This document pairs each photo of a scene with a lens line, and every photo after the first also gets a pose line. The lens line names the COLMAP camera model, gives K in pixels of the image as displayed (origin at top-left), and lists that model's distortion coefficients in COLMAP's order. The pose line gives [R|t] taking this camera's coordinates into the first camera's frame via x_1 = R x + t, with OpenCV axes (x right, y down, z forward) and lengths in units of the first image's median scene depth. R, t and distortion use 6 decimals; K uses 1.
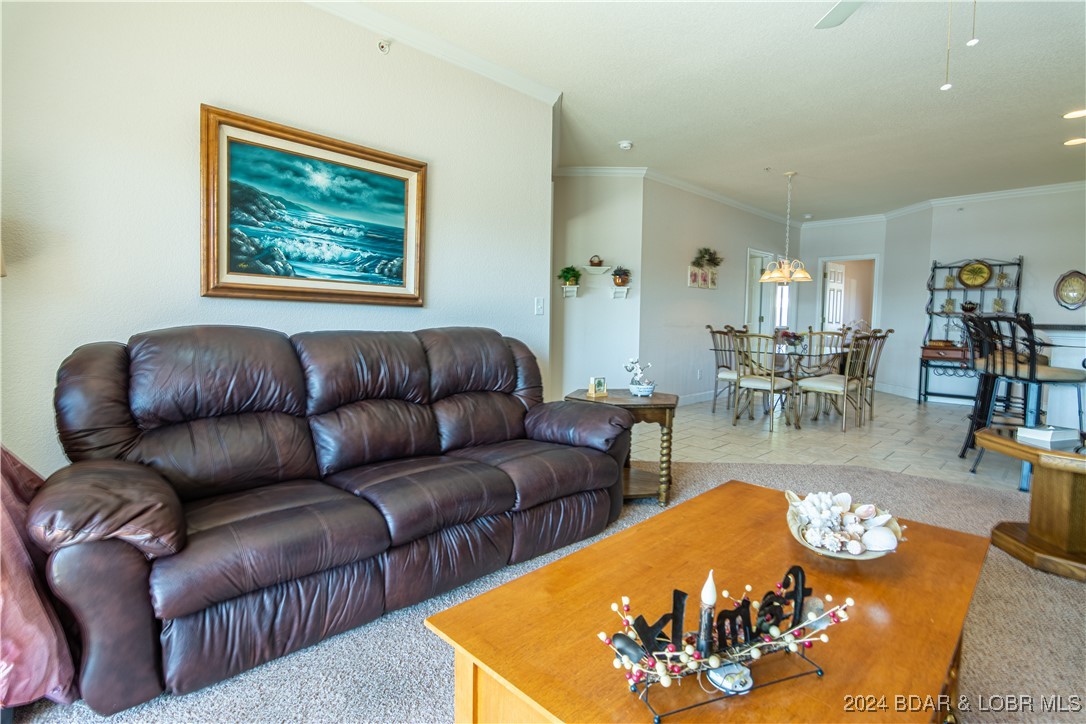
lens RADIAL K [[524.1, 0, 538.9], [0, 524.1, 357.9], [0, 0, 1]] dist [-0.006016, -0.004981]
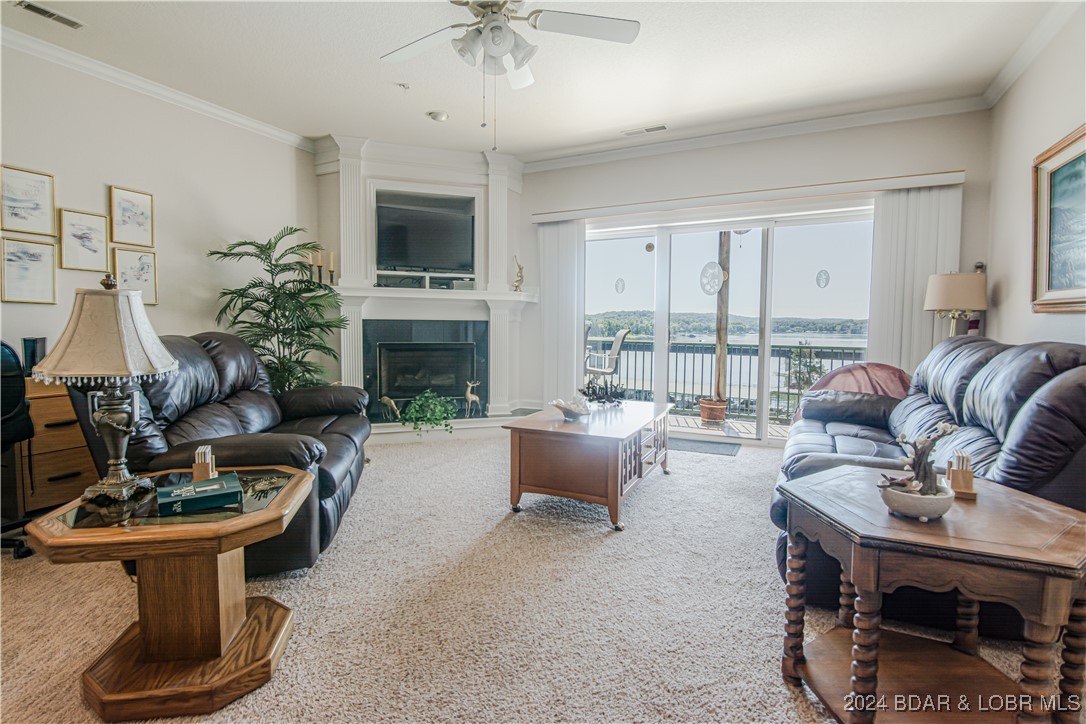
lens RADIAL K [[524.1, 0, 536.4], [0, 524.1, 360.8], [0, 0, 1]] dist [-0.006016, -0.004981]
pose [[-0.944664, 0.005060, -0.328001, 0.339983], [-0.039901, 0.990685, 0.130200, -0.048577], [0.325604, 0.136083, -0.935662, 0.715151]]
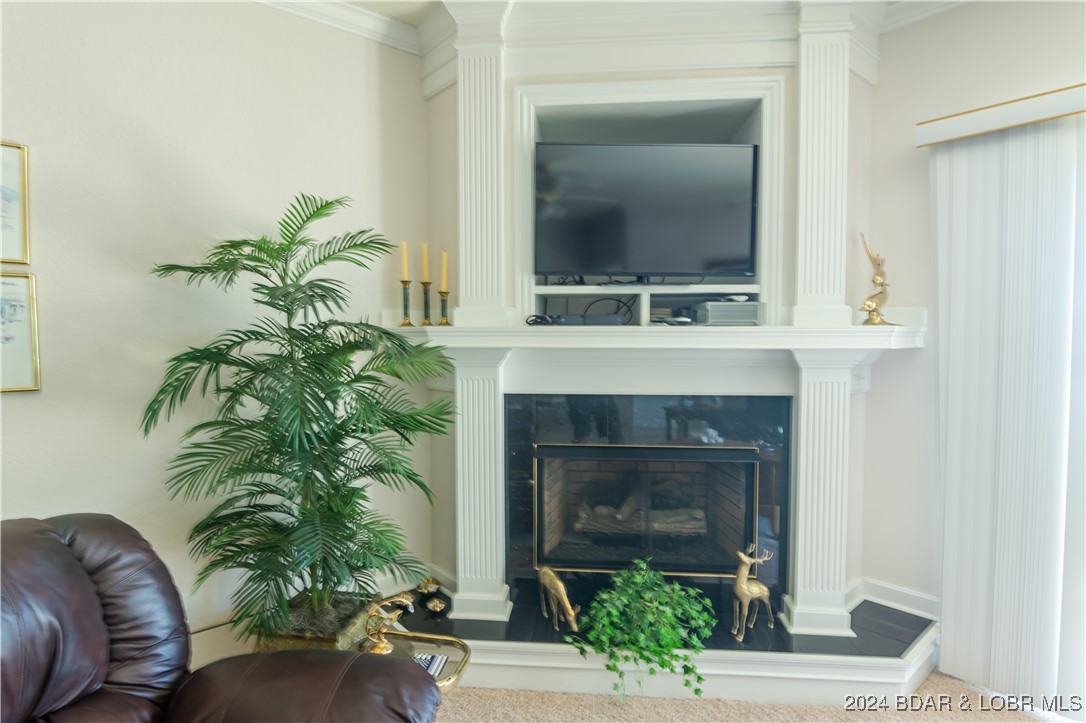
lens RADIAL K [[583.6, 0, 538.7], [0, 583.6, 360.6], [0, 0, 1]] dist [-0.004628, -0.006754]
pose [[-0.997565, -0.009139, 0.069139, 0.272437], [-0.000830, 0.992862, 0.119267, -0.069738], [-0.069735, 0.118919, -0.990452, 0.253414]]
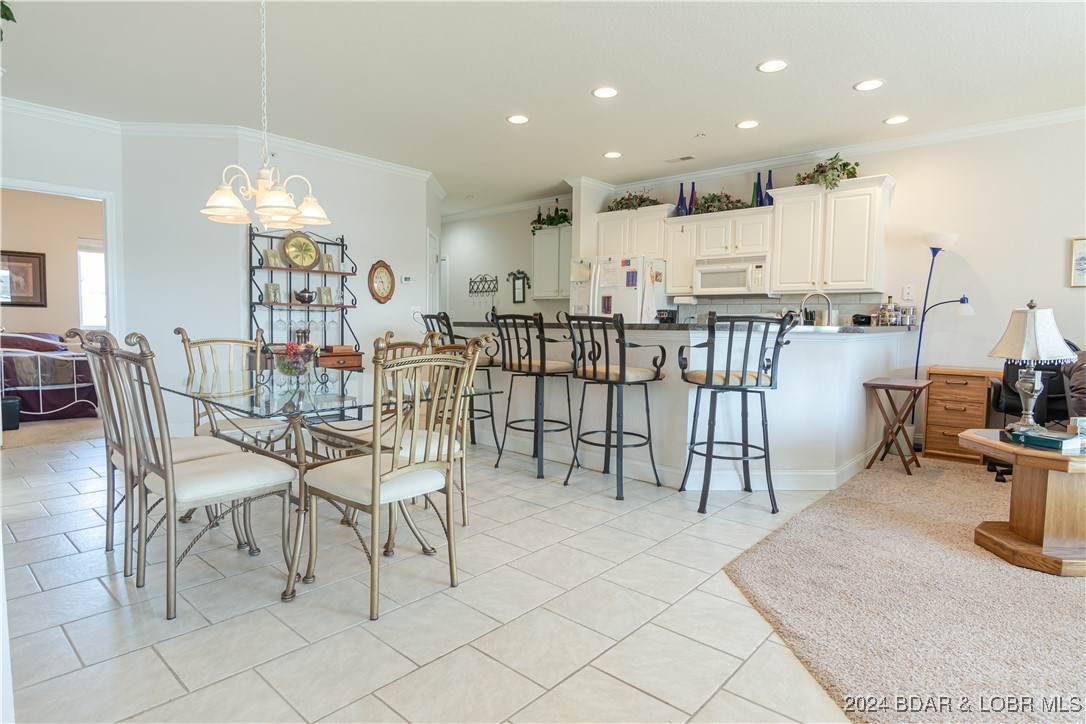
lens RADIAL K [[583.6, 0, 537.7], [0, 583.6, 360.6], [0, 0, 1]] dist [-0.004628, -0.006754]
pose [[-0.072323, -0.075541, 0.994516, -0.007707], [0.060523, 0.994958, 0.079976, -0.062535], [-0.995543, 0.065975, -0.067387, 0.848029]]
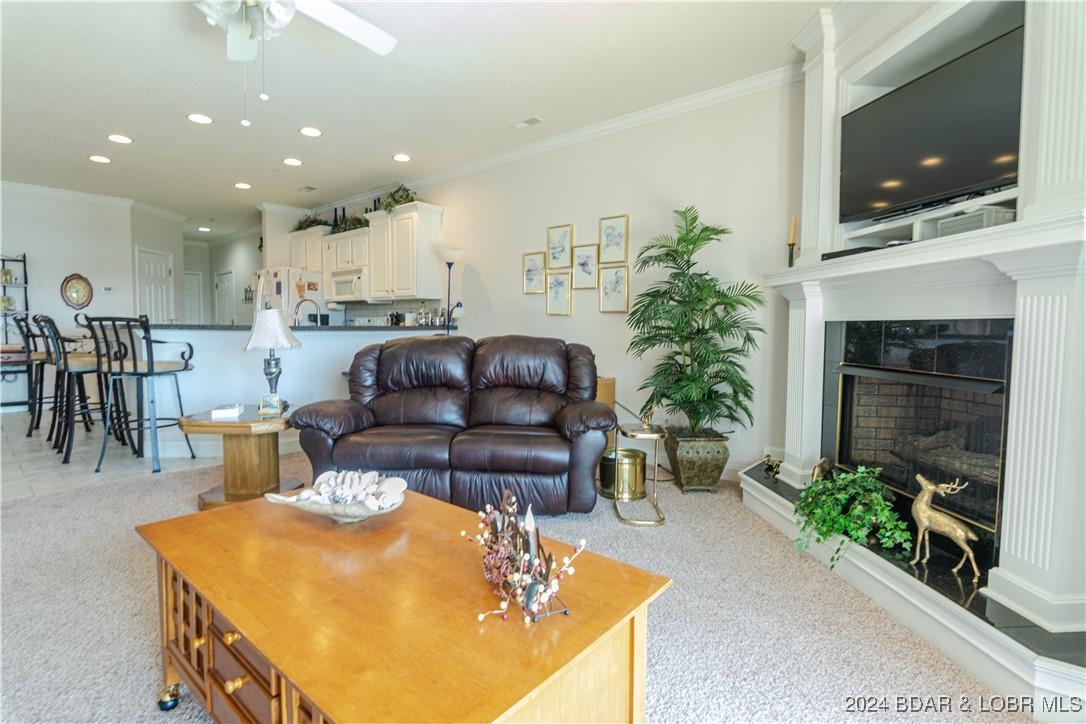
lens RADIAL K [[524.1, 0, 538.0], [0, 524.1, 359.0], [0, 0, 1]] dist [-0.006016, -0.004981]
pose [[-0.081679, -0.069724, 0.994217, -0.142365], [0.062253, 0.995245, 0.074911, -0.012608], [-0.994713, 0.068011, -0.076951, 0.142778]]
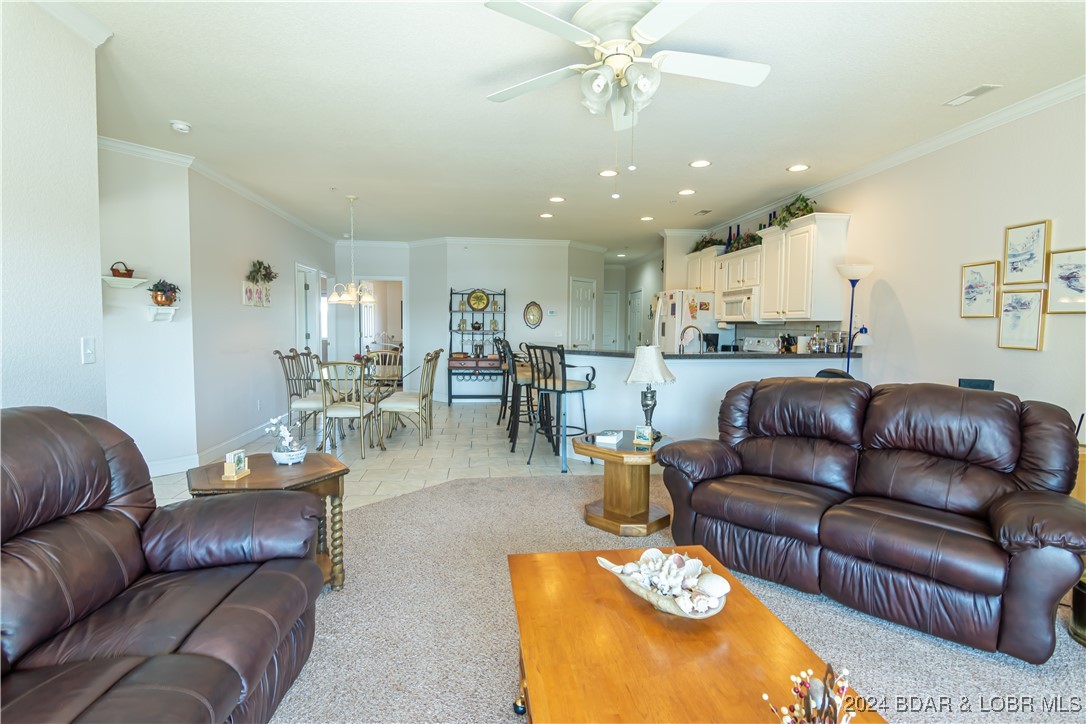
lens RADIAL K [[524.1, 0, 537.7], [0, 524.1, 359.4], [0, 0, 1]] dist [-0.006016, -0.004981]
pose [[0.612079, -0.055662, 0.788835, -0.112548], [0.054826, 0.998106, 0.027887, -0.050494], [-0.788894, 0.026180, 0.613972, 0.111770]]
